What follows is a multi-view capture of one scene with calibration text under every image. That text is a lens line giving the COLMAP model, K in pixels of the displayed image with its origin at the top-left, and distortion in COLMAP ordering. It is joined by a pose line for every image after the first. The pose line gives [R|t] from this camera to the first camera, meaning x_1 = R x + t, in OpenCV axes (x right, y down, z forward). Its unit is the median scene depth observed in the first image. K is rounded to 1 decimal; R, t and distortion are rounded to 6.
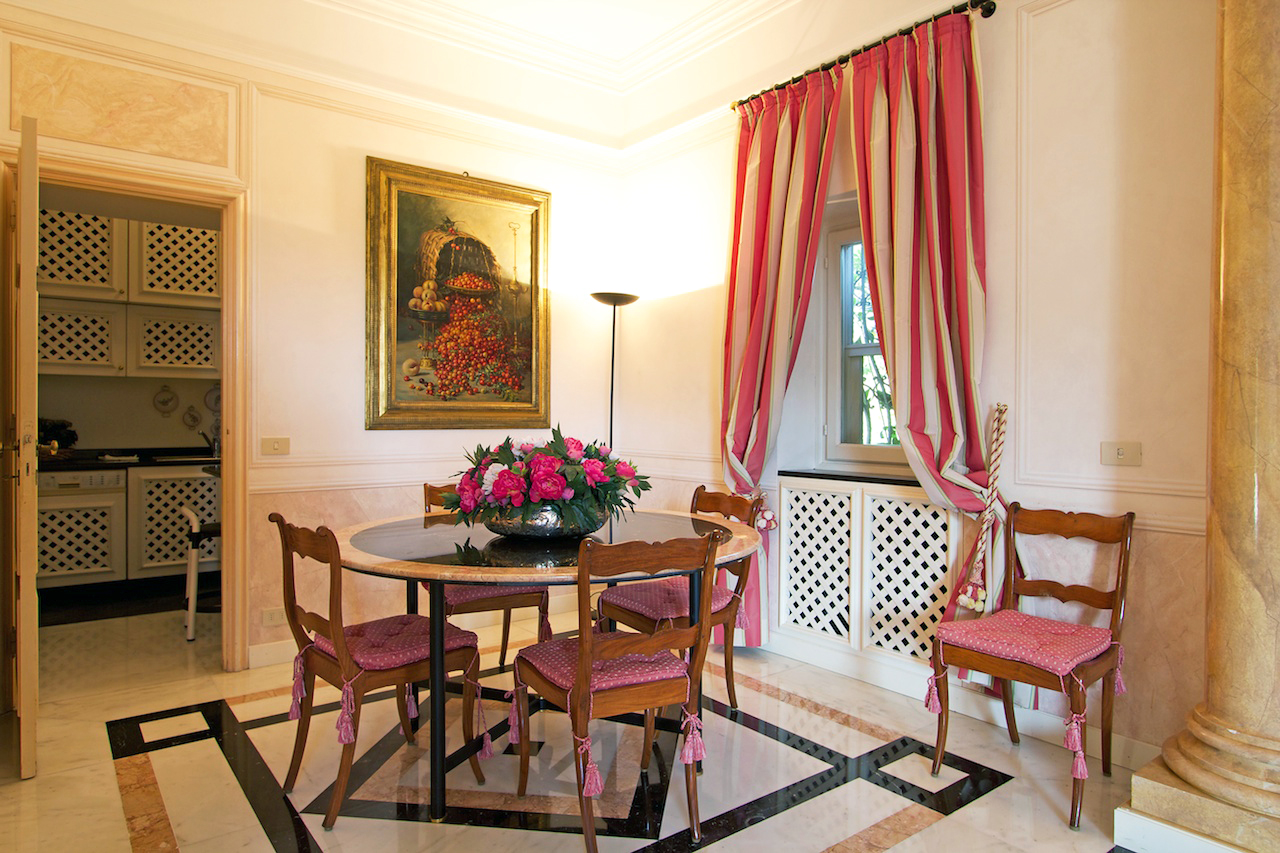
lens RADIAL K [[780.2, 0, 639.5], [0, 780.2, 420.0], [0, 0, 1]] dist [-0.001139, 0.000074]
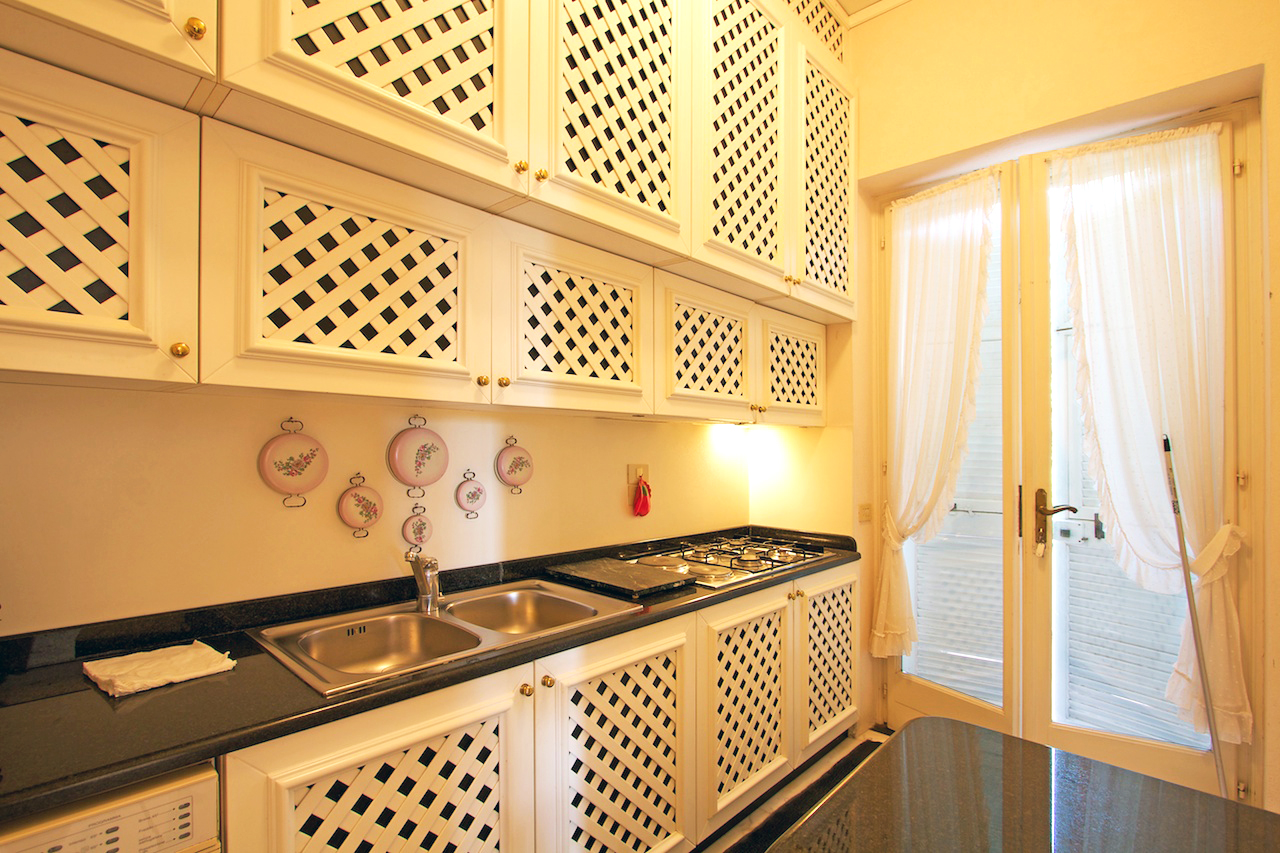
lens RADIAL K [[605.2, 0, 644.7], [0, 605.2, 459.6], [0, 0, 1]] dist [-0.004364, -0.000861]
pose [[0.986213, 0.010244, 0.165163, -0.529998], [-0.013516, 0.999734, 0.018702, -0.034761], [-0.164928, -0.020677, 0.986089, 0.753320]]
